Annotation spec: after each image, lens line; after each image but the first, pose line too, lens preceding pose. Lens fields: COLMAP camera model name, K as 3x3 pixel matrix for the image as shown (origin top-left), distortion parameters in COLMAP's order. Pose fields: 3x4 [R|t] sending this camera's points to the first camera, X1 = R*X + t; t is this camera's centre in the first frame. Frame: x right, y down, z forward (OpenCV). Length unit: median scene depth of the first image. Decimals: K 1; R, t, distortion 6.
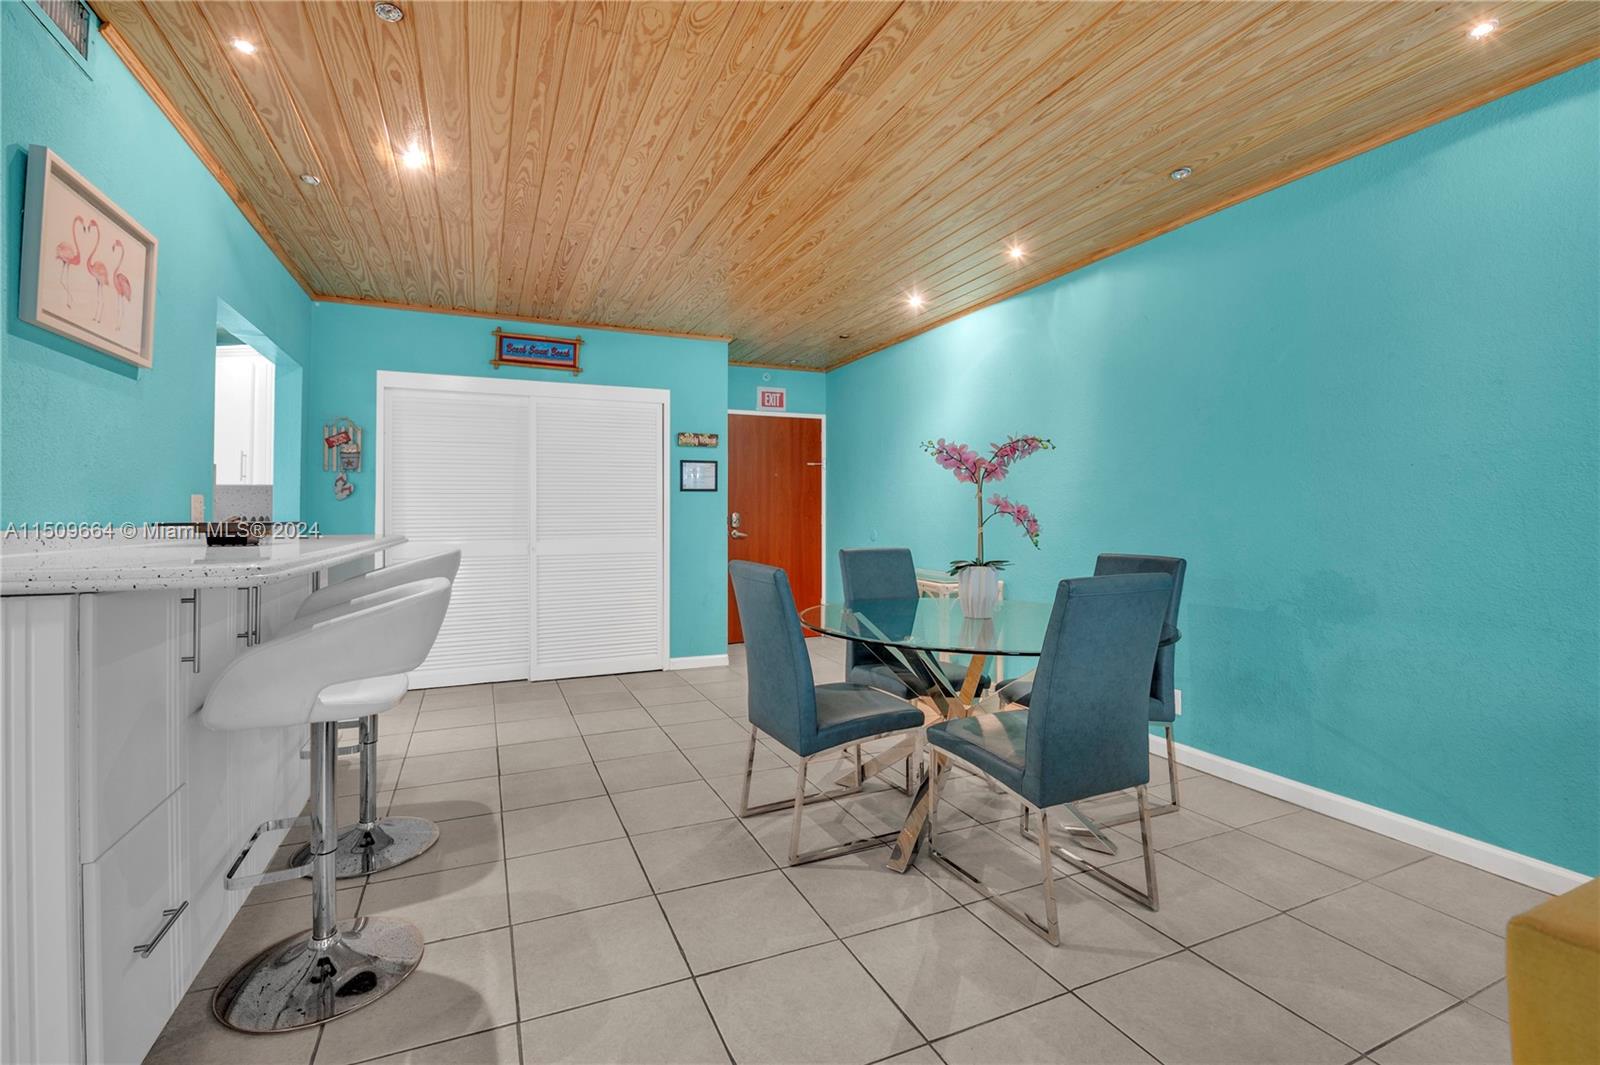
lens RADIAL K [[697.7, 0, 808.1], [0, 697.7, 504.7], [0, 0, 1]] dist [-0.022216, 0.000263]
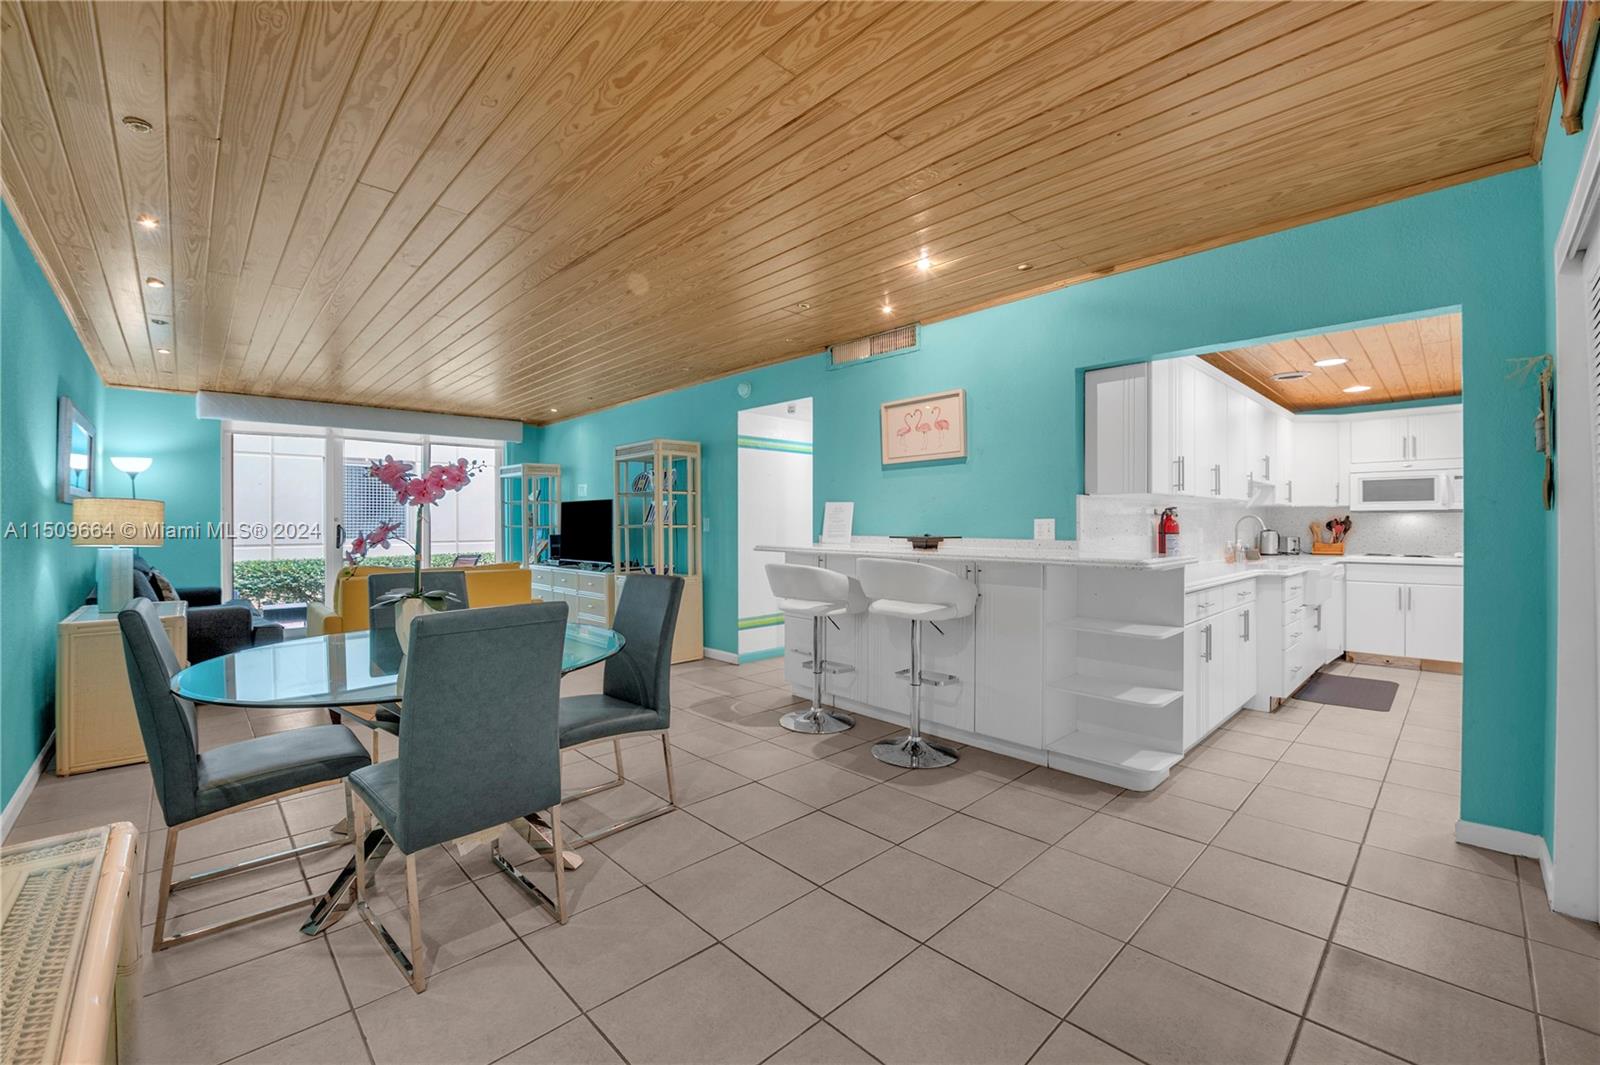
lens RADIAL K [[651.7, 0, 810.0], [0, 651.7, 529.7], [0, 0, 1]] dist [-0.018363, 0.000167]
pose [[-0.944714, 0.005070, -0.327856, 0.029266], [0.005366, 0.999986, 0.000002, 0.002832], [0.327852, -0.001757, -0.944728, 1.550952]]
